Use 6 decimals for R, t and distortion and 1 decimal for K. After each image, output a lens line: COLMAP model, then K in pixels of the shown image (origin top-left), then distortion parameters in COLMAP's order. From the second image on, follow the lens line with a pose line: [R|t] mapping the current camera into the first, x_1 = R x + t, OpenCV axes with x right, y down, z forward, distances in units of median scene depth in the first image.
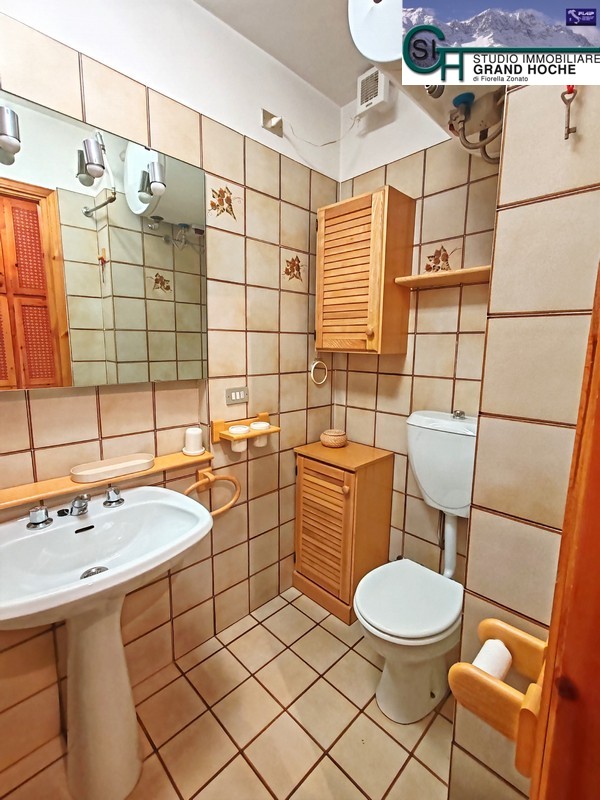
lens RADIAL K [[358.9, 0, 300.3], [0, 358.9, 398.8], [0, 0, 1]] dist [0.005174, 0.000555]
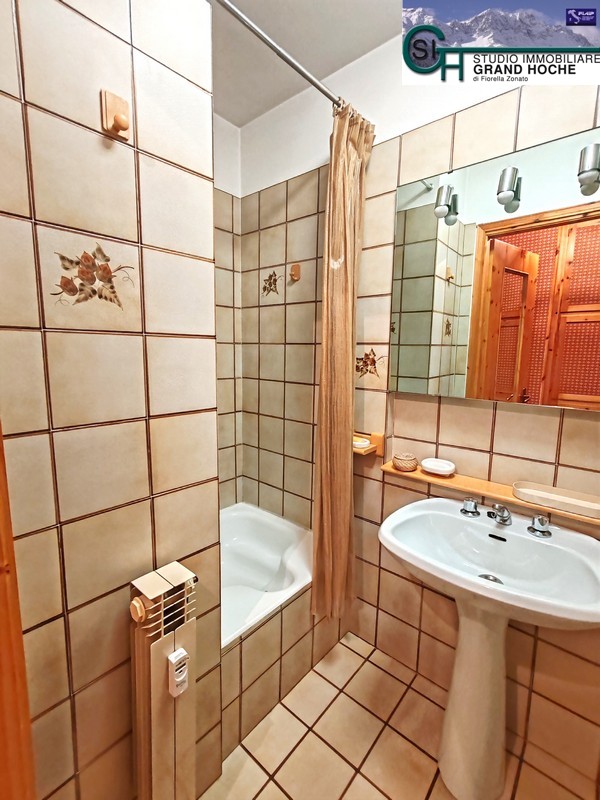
lens RADIAL K [[333.6, 0, 301.4], [0, 333.6, 399.6], [0, 0, 1]] dist [-0.000771, 0.000027]
pose [[0.121150, 0.121698, -0.985146, 0.230342], [-0.171633, 0.980076, 0.099965, -0.031014], [0.977683, 0.156973, 0.139624, 0.226213]]
